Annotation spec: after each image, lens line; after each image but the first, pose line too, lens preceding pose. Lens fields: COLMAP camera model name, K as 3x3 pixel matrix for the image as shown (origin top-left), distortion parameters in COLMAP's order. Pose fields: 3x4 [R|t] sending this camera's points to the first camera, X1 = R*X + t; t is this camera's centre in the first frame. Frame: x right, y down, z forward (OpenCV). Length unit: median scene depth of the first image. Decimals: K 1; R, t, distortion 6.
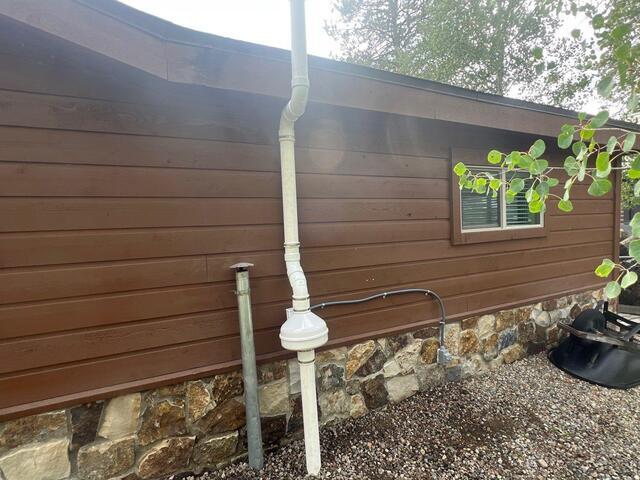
lens RADIAL K [[324.3, 0, 323.1], [0, 324.3, 241.5], [0, 0, 1]] dist [-0.004119, 0.001937]
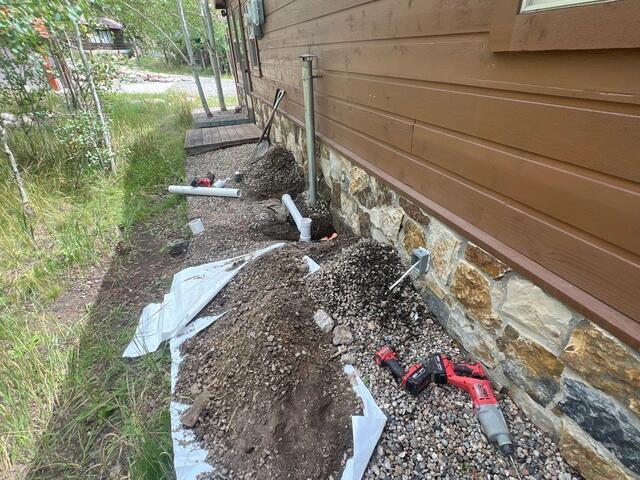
lens RADIAL K [[324.3, 0, 322.7], [0, 324.3, 244.2], [0, 0, 1]] dist [-0.004119, 0.001937]
pose [[-0.114509, 0.556168, -0.823144, 1.117588], [0.017842, 0.829612, 0.558056, -0.022468], [0.993262, 0.049216, -0.104921, 1.118115]]
